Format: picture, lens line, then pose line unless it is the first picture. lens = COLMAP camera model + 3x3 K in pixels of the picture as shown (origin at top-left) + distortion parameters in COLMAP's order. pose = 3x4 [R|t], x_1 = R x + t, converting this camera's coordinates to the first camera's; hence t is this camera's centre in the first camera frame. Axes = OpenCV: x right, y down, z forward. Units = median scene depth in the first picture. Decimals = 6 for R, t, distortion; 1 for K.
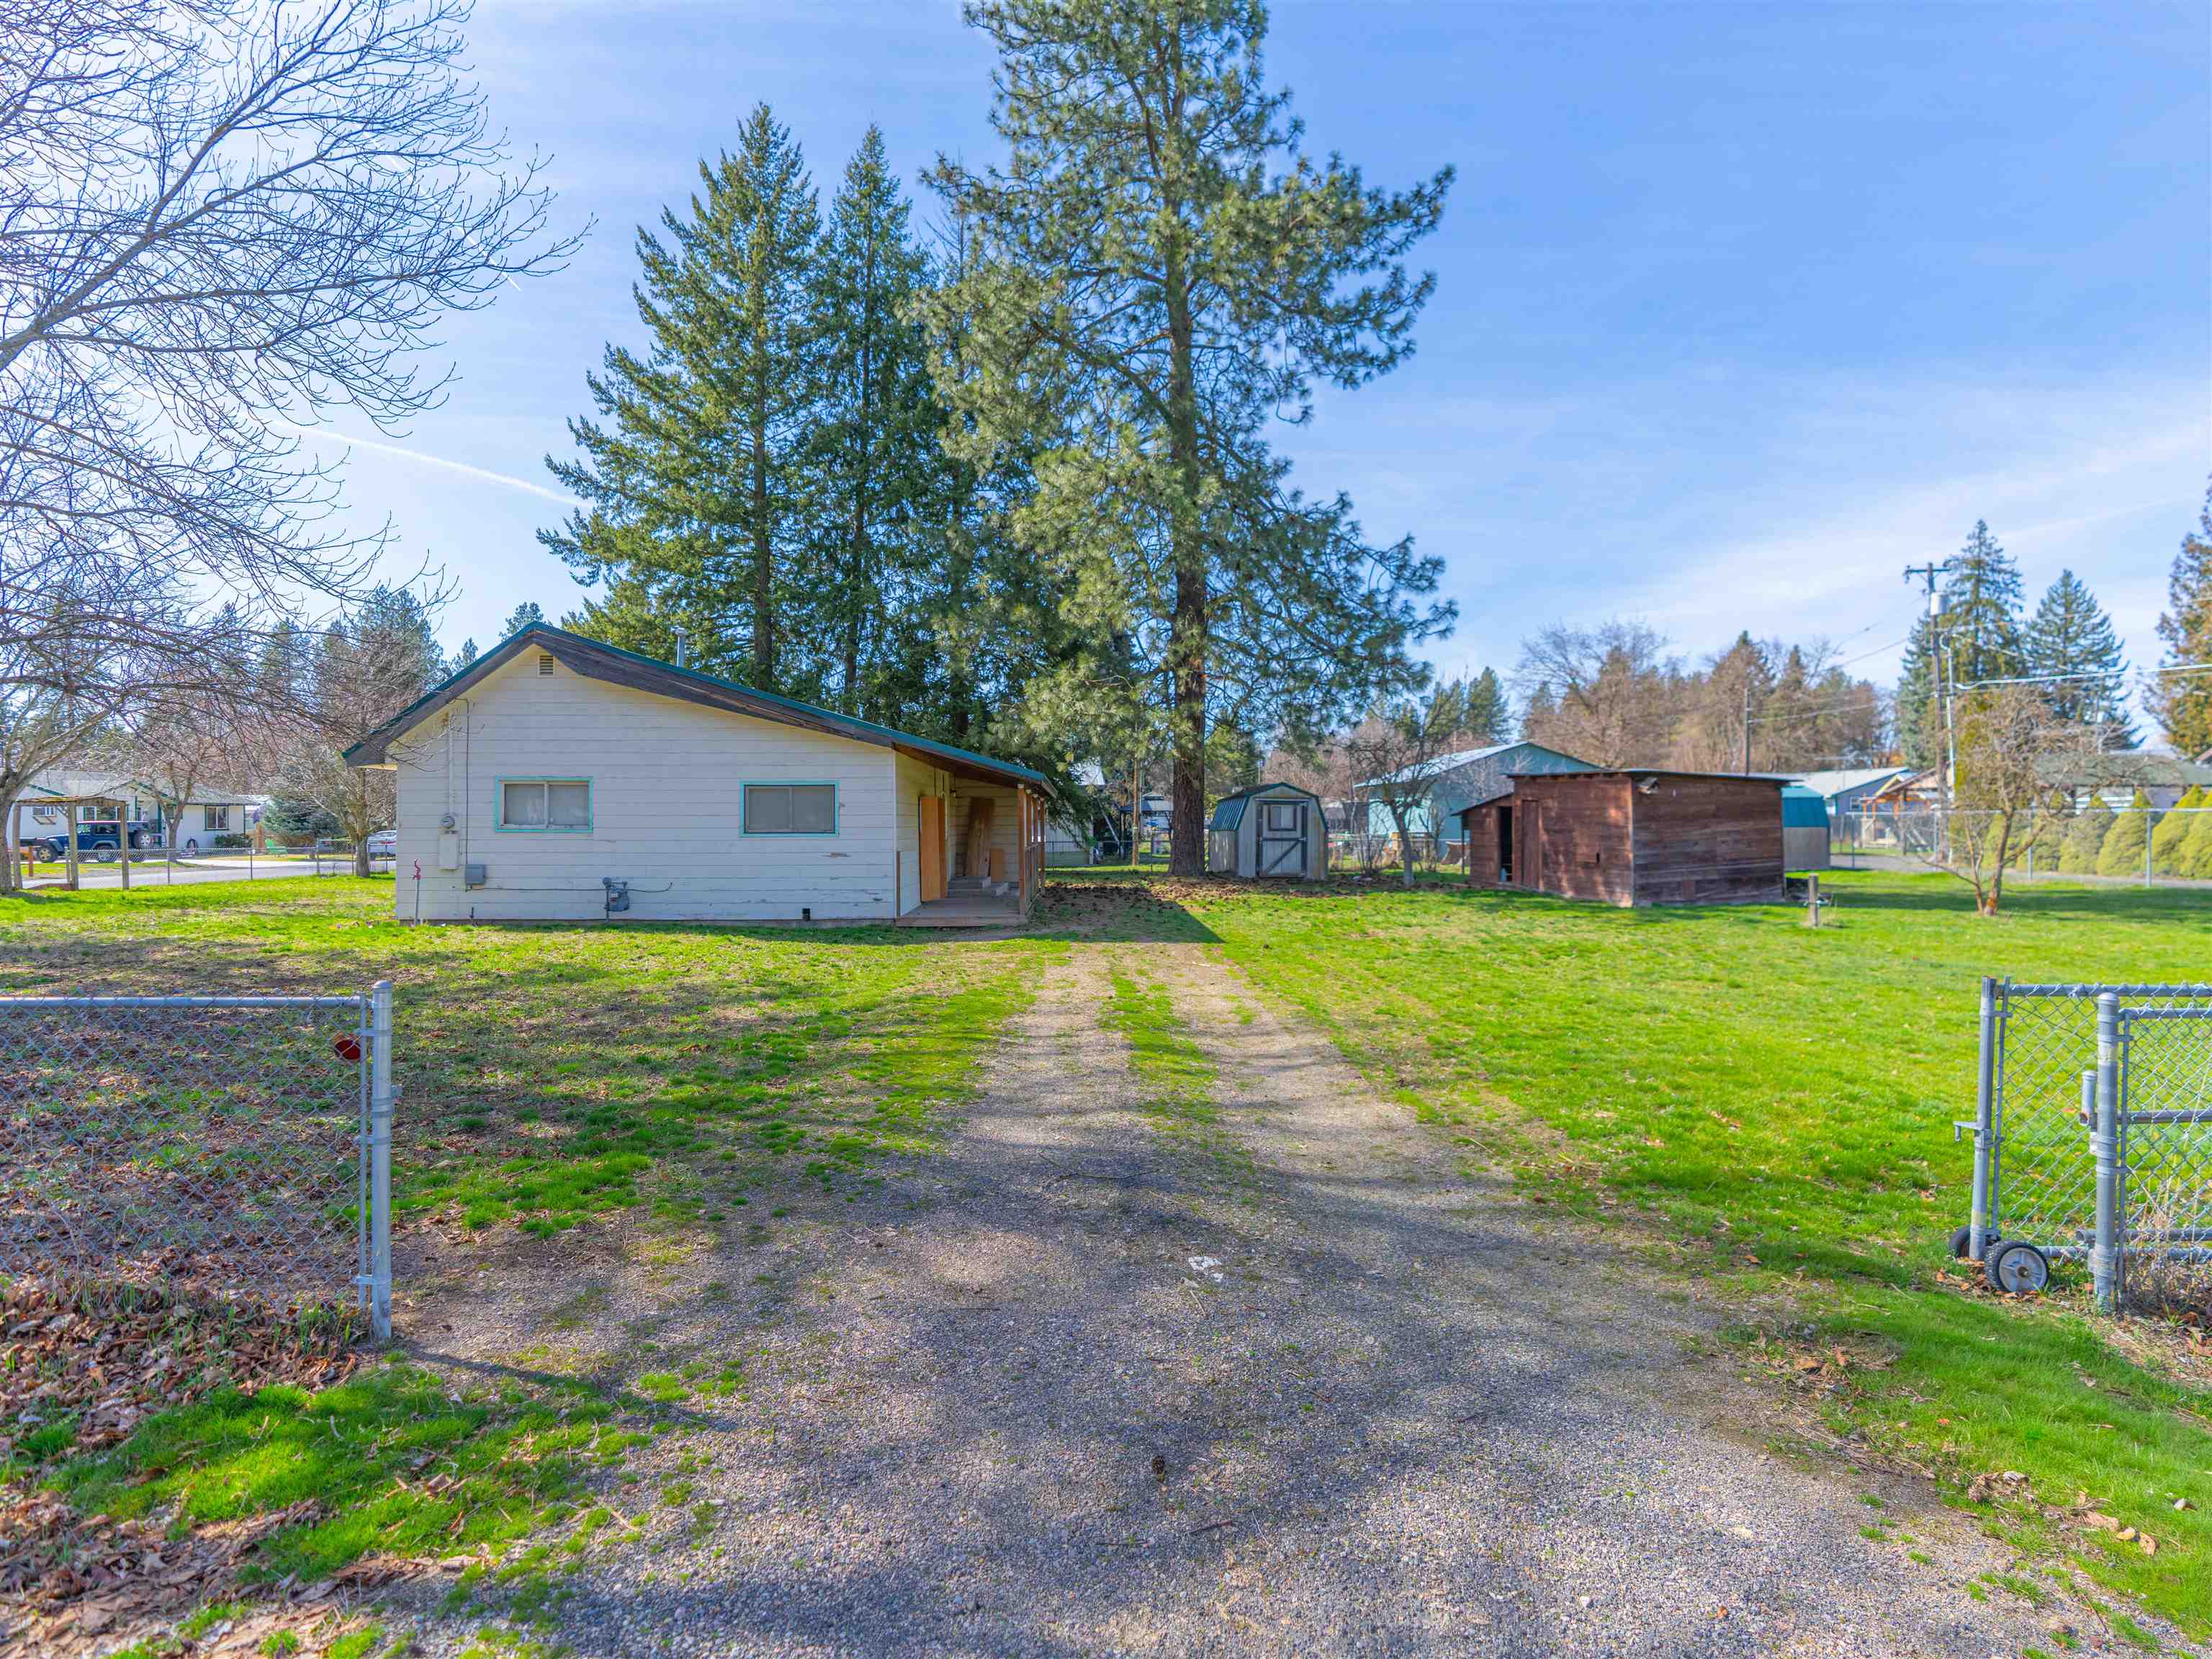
lens RADIAL K [[1114.8, 0, 1104.6], [0, 1114.8, 824.6], [0, 0, 1]] dist [-0.010268, 0.002861]
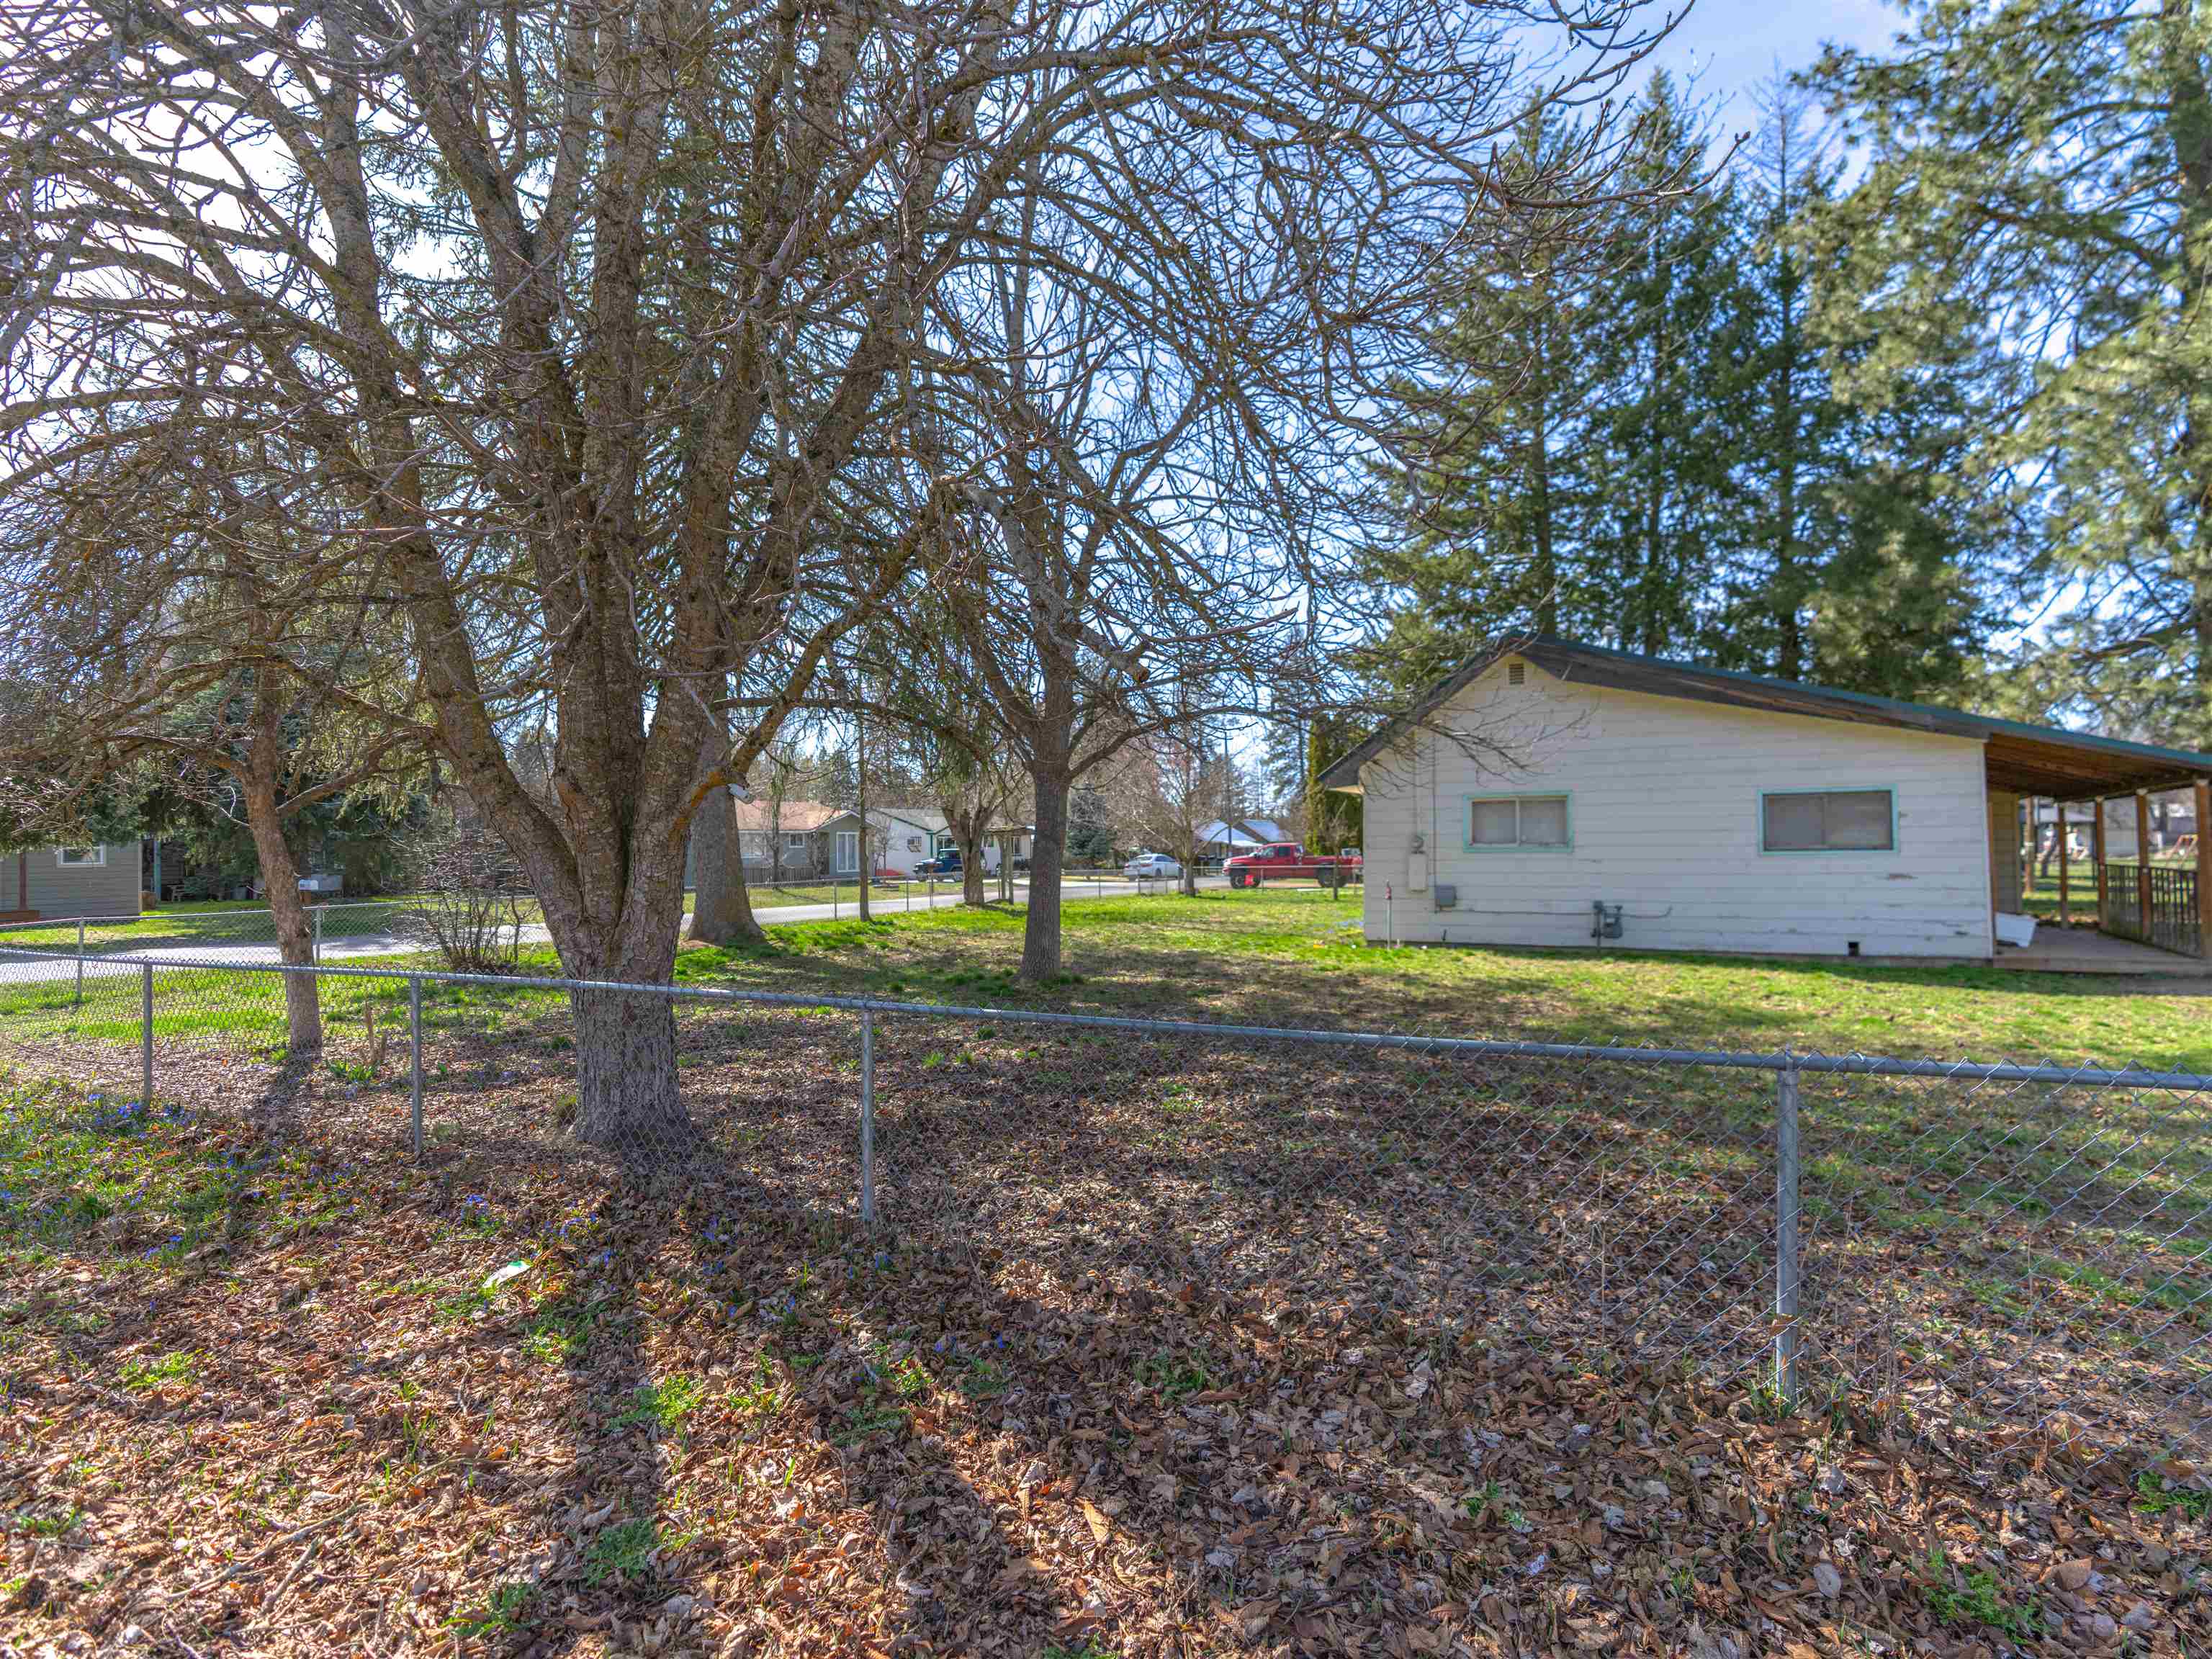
lens RADIAL K [[1114.8, 0, 1104.6], [0, 1114.8, 824.6], [0, 0, 1]] dist [-0.010268, 0.002861]
pose [[0.856167, -0.021037, -0.516271, -0.316057], [0.010057, 0.999660, -0.024056, 0.003354], [0.516602, 0.015403, 0.856087, 0.017037]]
